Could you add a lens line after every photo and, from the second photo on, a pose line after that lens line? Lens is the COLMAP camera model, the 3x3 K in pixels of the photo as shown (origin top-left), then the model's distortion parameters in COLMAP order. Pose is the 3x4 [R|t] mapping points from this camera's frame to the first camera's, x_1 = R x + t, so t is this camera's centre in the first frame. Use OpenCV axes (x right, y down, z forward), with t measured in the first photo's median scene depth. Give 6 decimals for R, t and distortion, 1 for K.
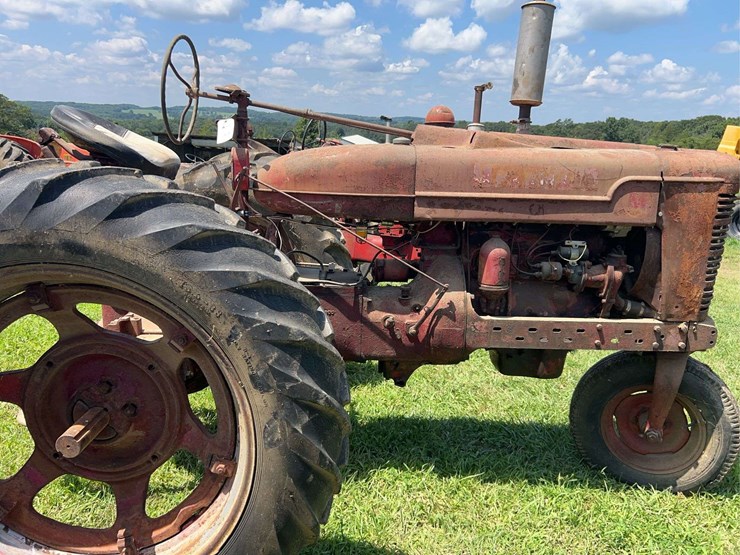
lens RADIAL K [[569.8, 0, 368.9], [0, 569.8, 278.8], [0, 0, 1]] dist [0.038511, -0.048234]
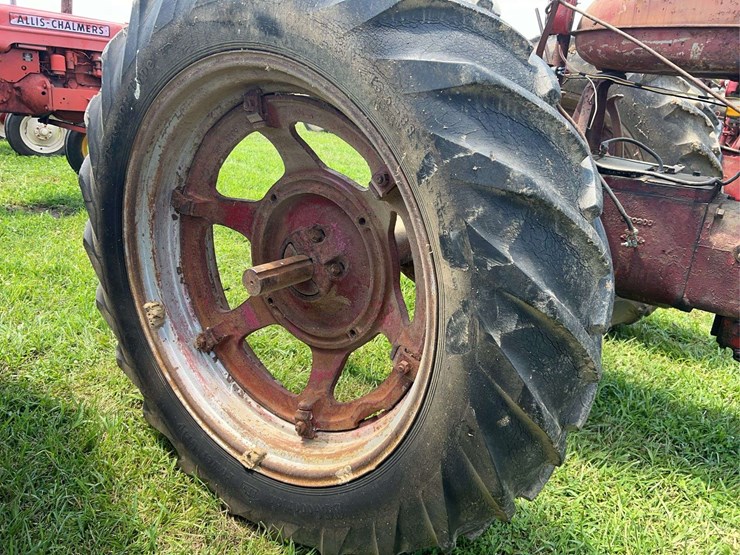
lens RADIAL K [[569.8, 0, 368.9], [0, 569.8, 278.8], [0, 0, 1]] dist [0.038511, -0.048234]
pose [[0.793886, 0.227666, -0.563837, 0.106428], [-0.178496, 0.973666, 0.141823, 0.137715], [0.581277, -0.011948, 0.813618, 0.416615]]
